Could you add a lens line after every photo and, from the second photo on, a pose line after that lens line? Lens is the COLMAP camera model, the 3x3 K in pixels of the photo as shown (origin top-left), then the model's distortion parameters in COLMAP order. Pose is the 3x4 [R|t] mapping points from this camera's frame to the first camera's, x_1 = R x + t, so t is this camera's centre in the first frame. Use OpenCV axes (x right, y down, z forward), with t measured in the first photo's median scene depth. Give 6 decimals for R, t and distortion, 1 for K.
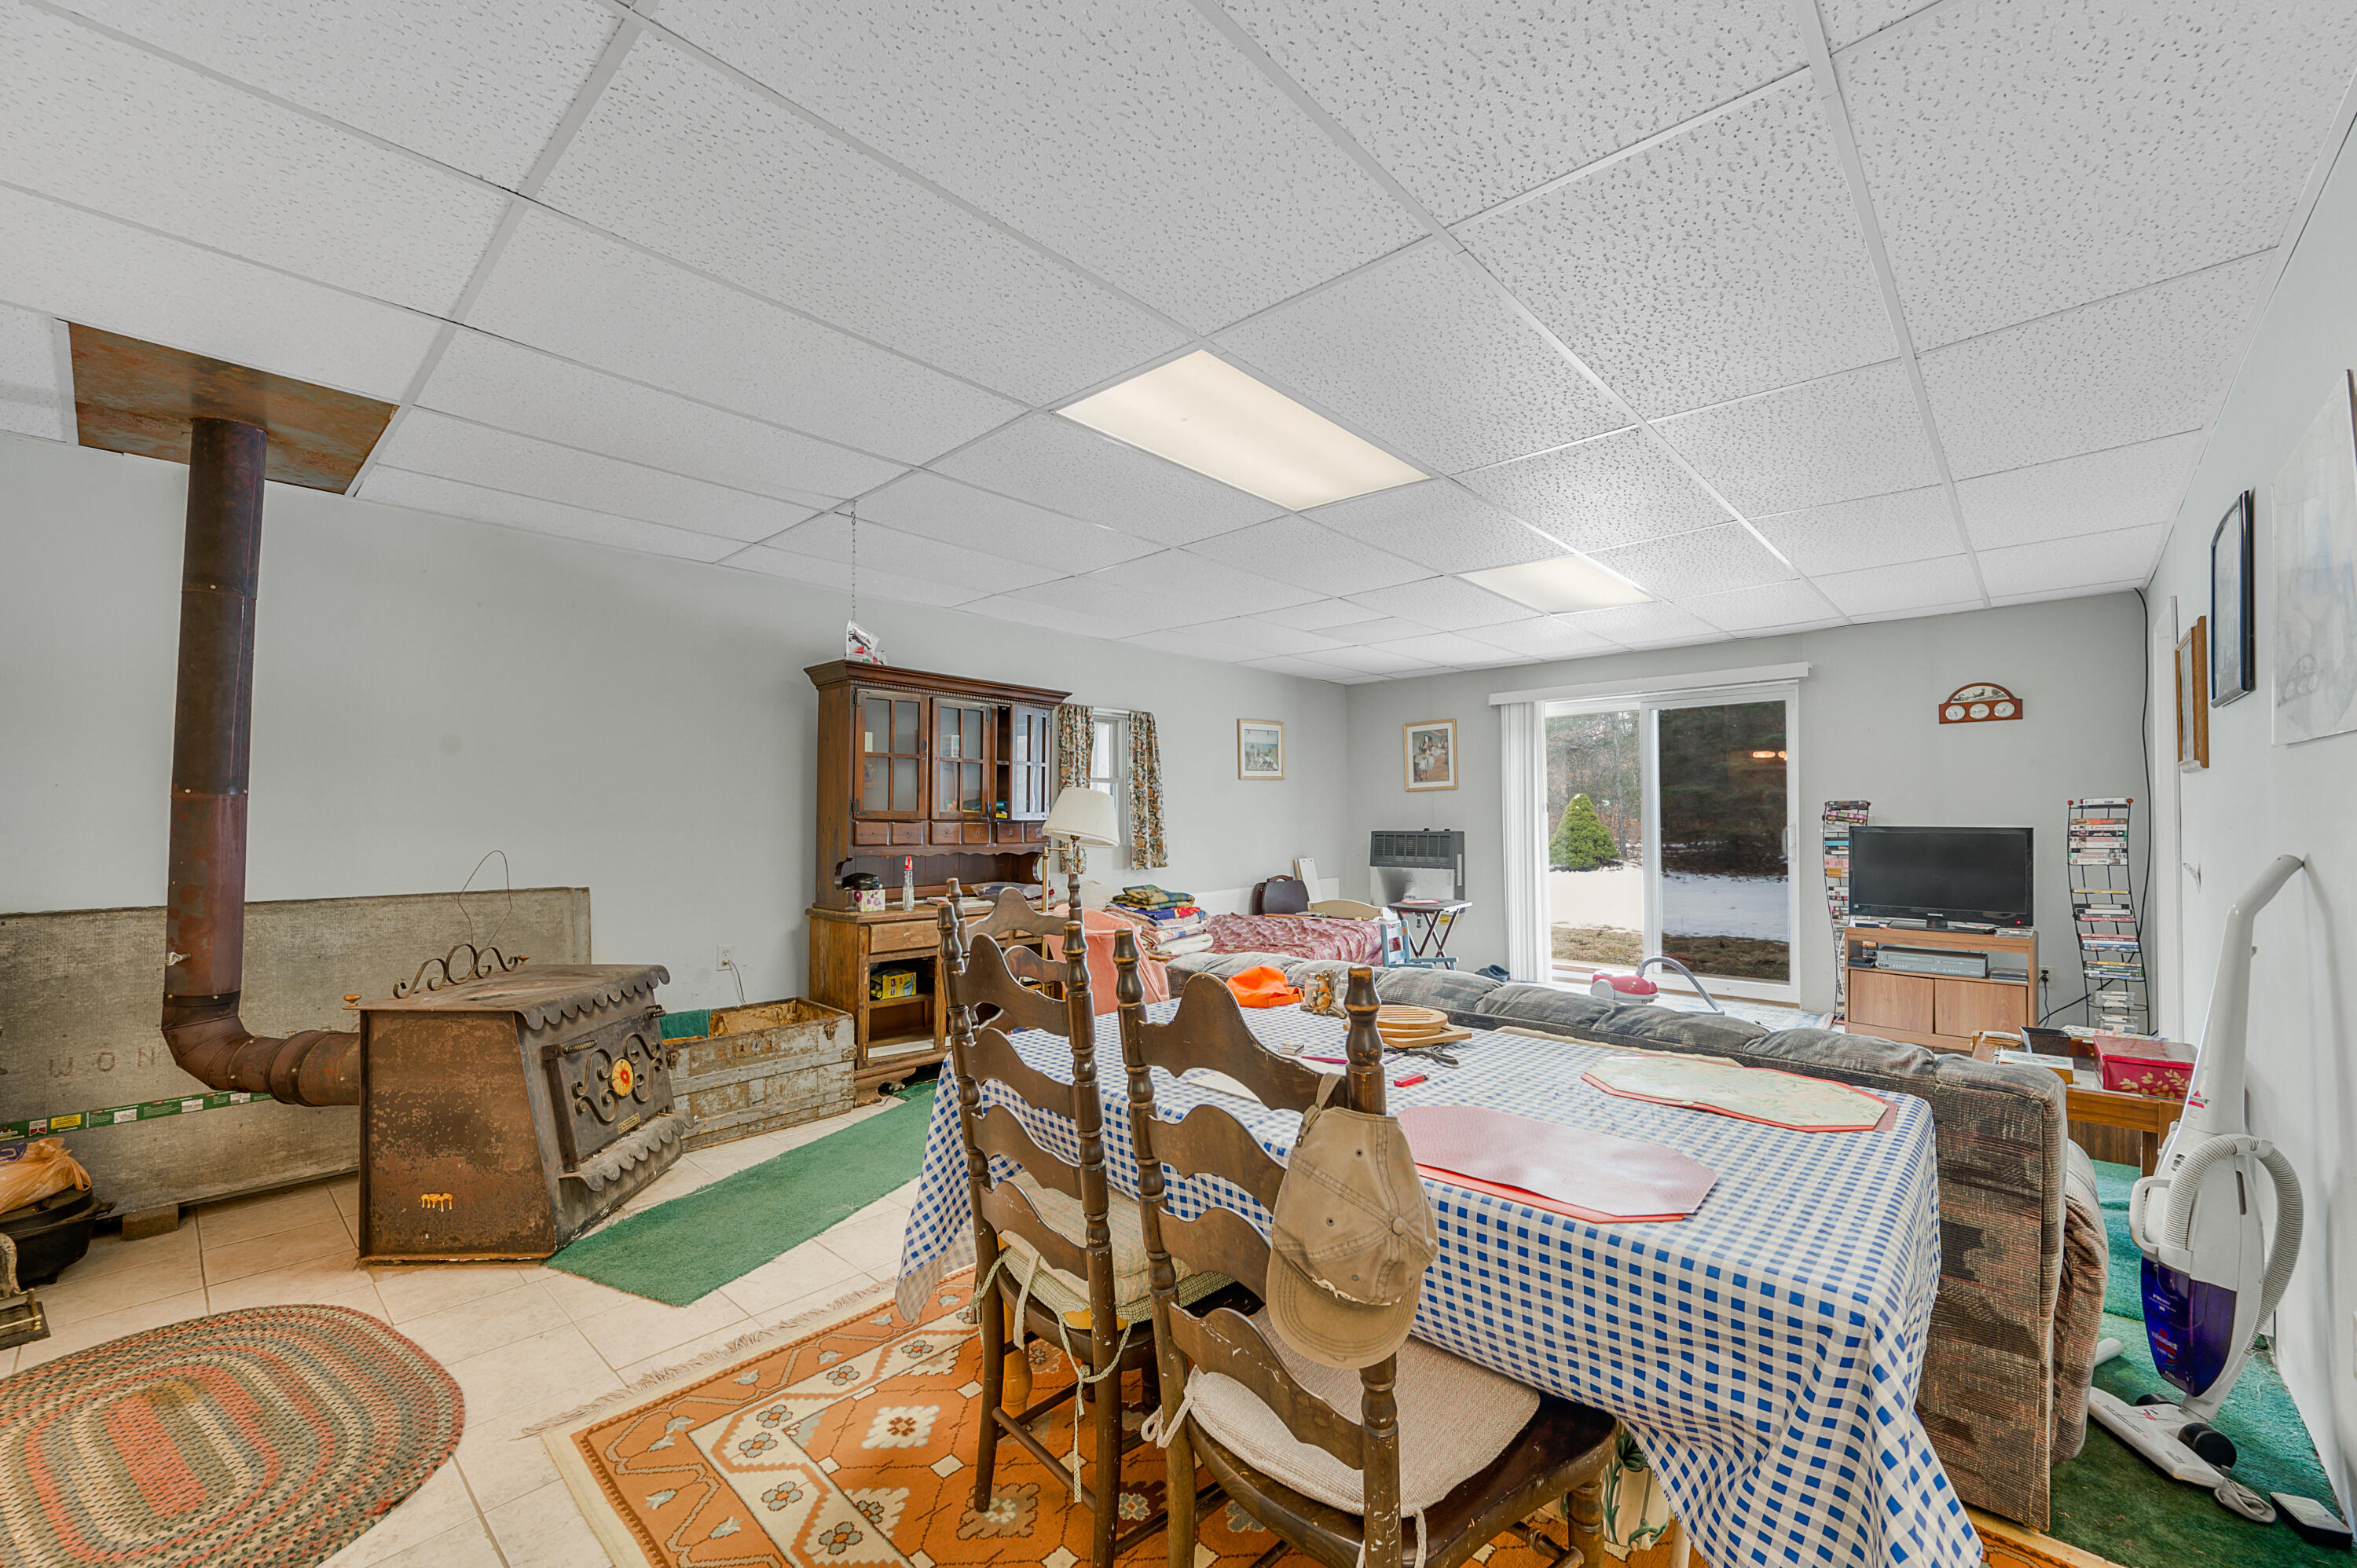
lens RADIAL K [[935.3, 0, 1180.3], [0, 935.3, 805.0], [0, 0, 1]] dist [0.000216, 0.000012]
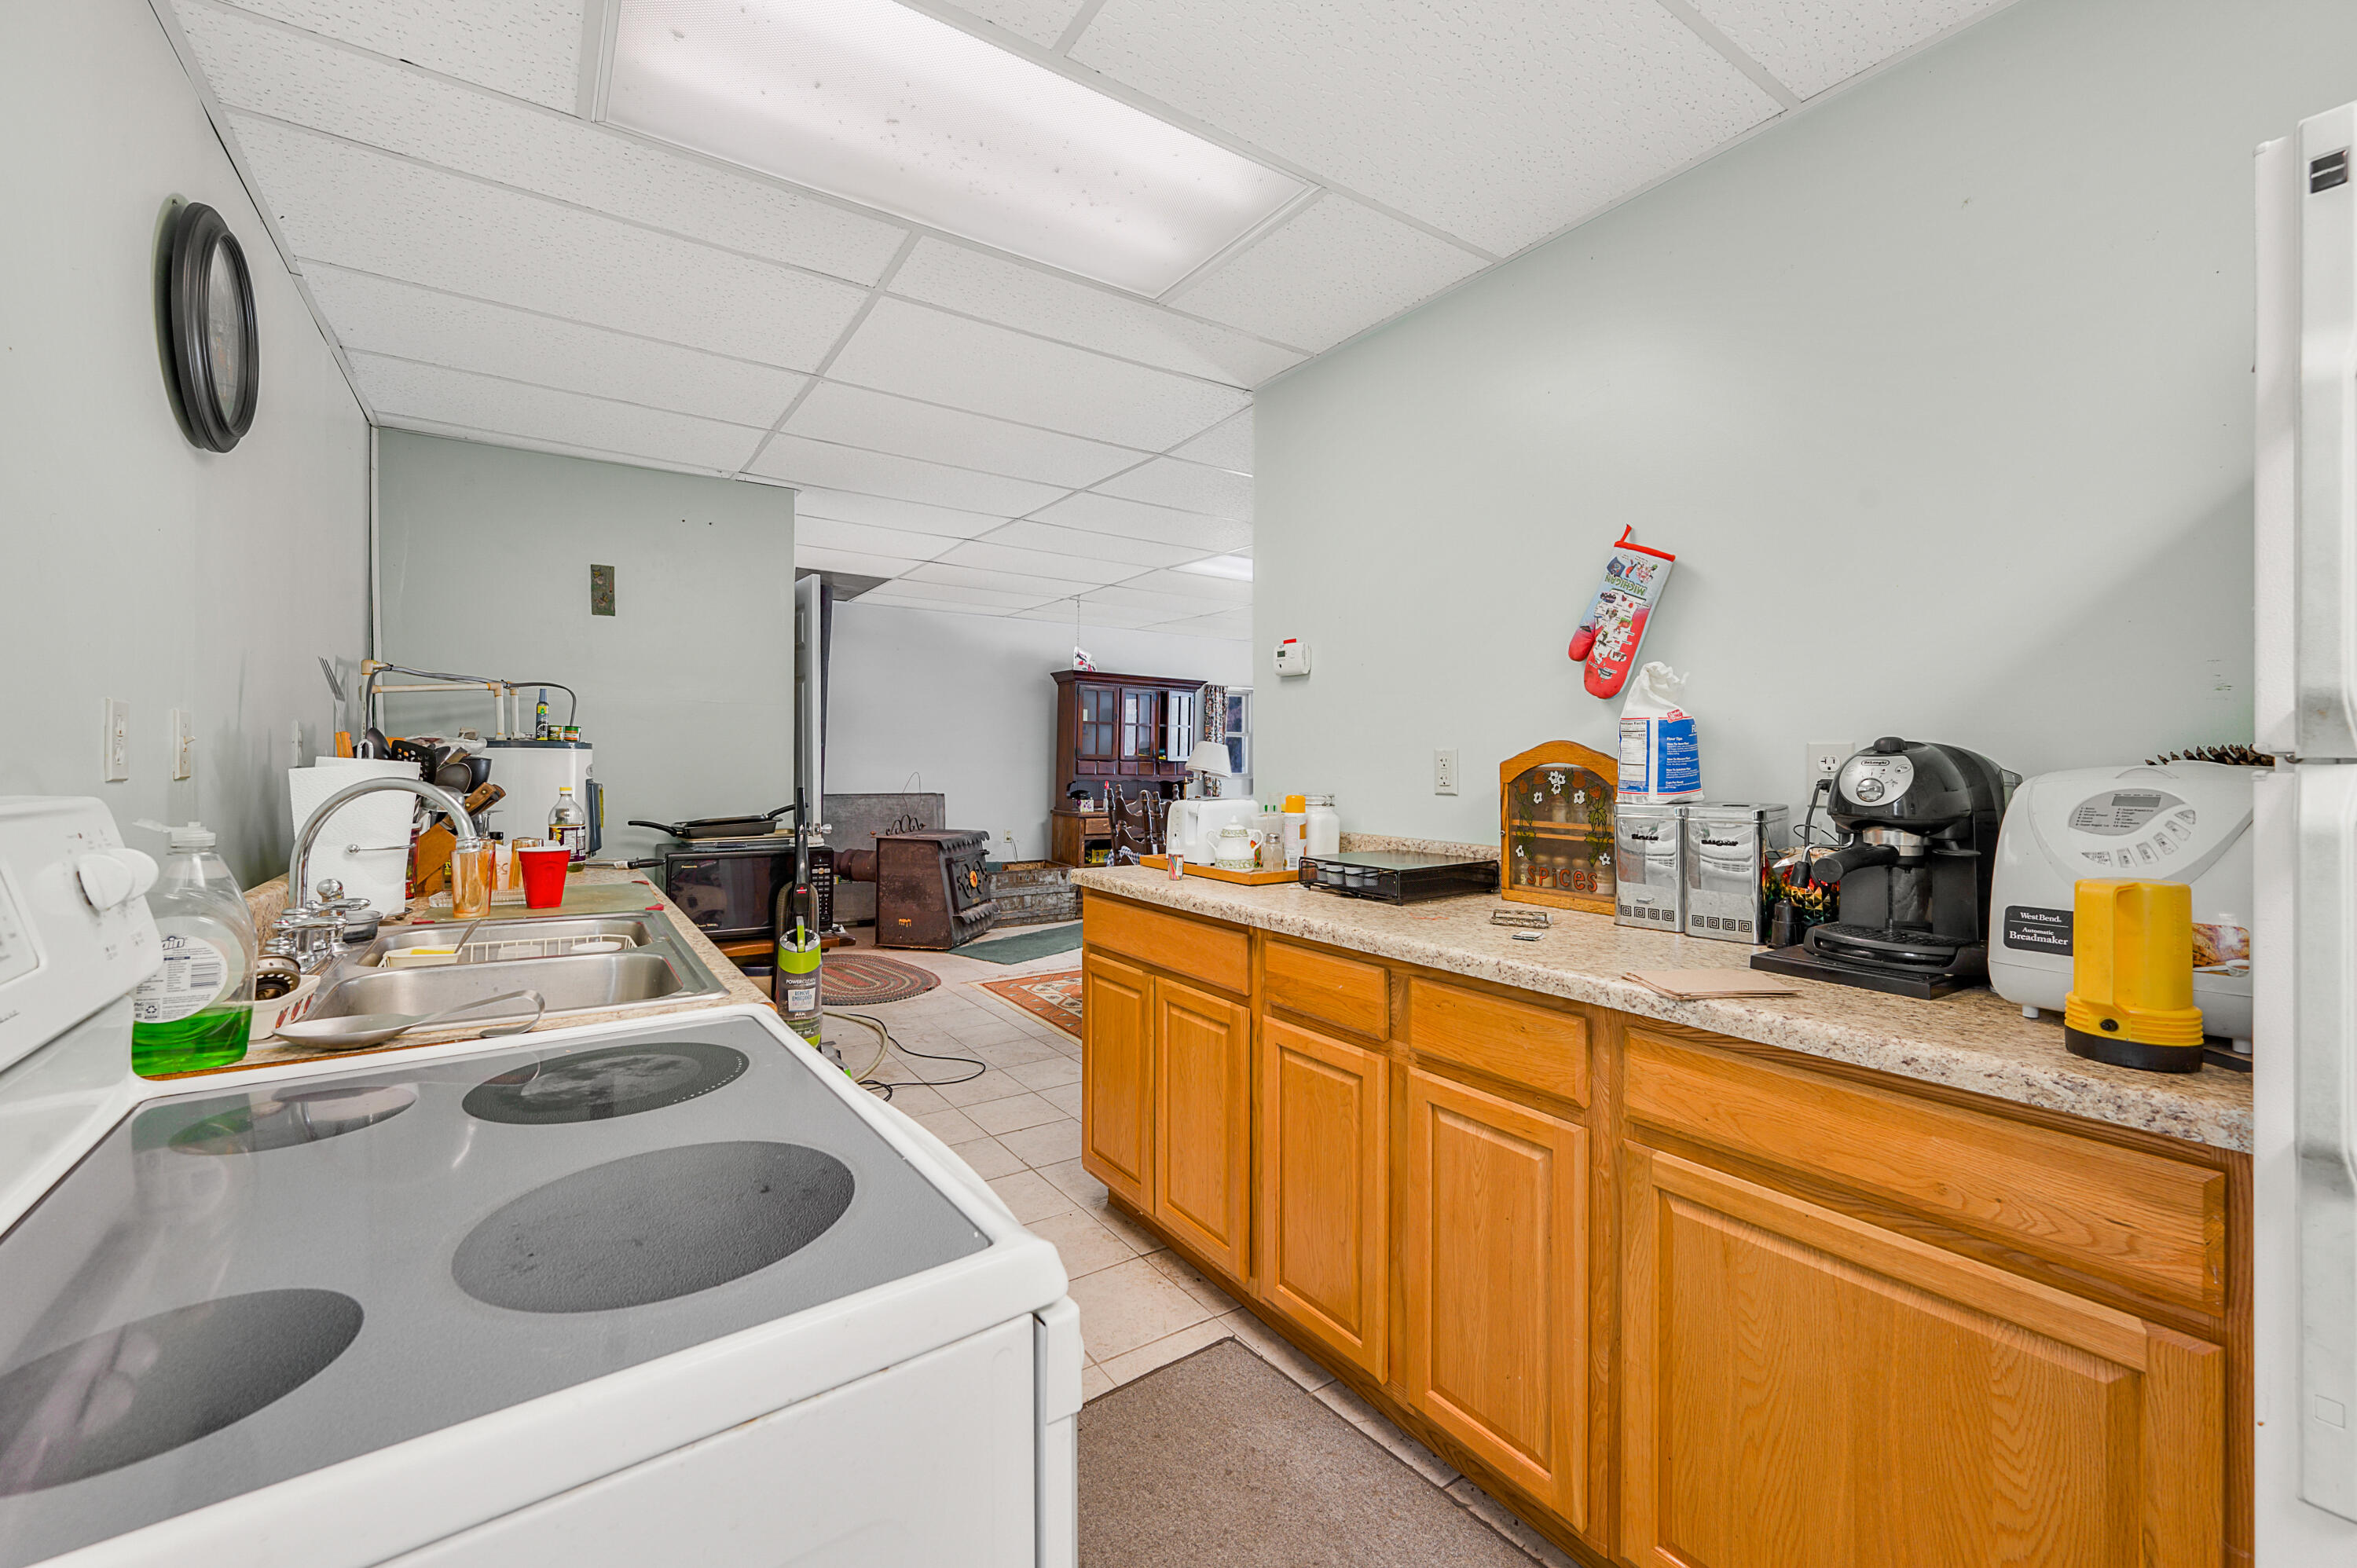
lens RADIAL K [[935.3, 0, 1173.3], [0, 935.3, 766.6], [0, 0, 1]] dist [0.000216, 0.000012]
pose [[0.974810, 0.013228, -0.222644, 0.218742], [-0.009104, 0.999768, 0.019535, -0.006034], [0.222851, -0.017016, 0.974704, -0.671556]]
